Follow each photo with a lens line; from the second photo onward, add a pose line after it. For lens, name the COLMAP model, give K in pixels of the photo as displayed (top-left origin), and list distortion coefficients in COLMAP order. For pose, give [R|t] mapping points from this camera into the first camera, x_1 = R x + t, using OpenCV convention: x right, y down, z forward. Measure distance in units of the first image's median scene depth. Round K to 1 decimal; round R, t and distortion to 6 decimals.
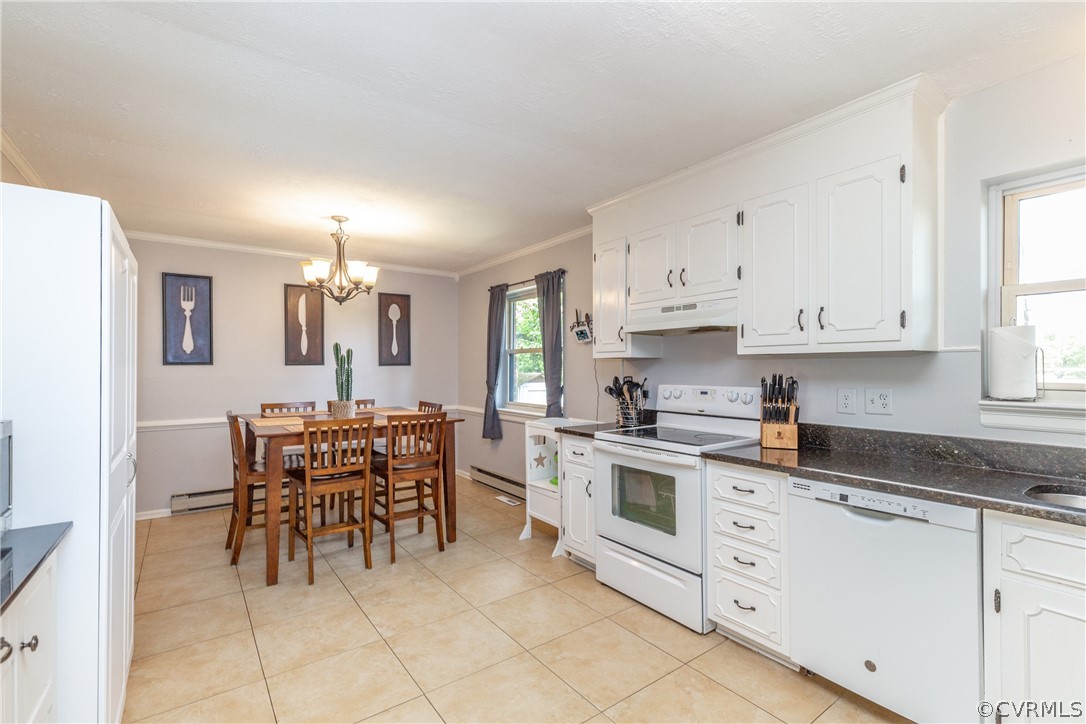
lens RADIAL K [[499.1, 0, 538.5], [0, 499.1, 363.7], [0, 0, 1]] dist [0.013952, -0.000353]
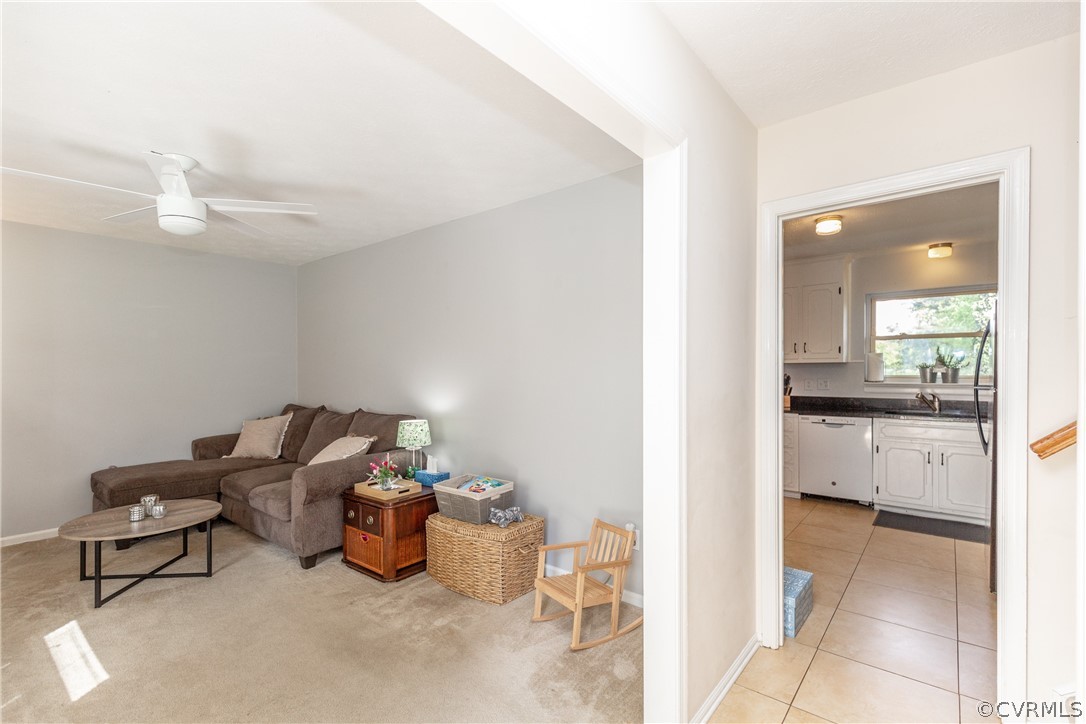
lens RADIAL K [[499.1, 0, 543.2], [0, 499.1, 376.1], [0, 0, 1]] dist [0.013952, -0.000353]
pose [[0.966725, -0.003144, 0.255798, -1.331716], [-0.000369, 0.999906, 0.013686, 0.007959], [-0.255817, -0.013325, 0.966633, -1.022964]]
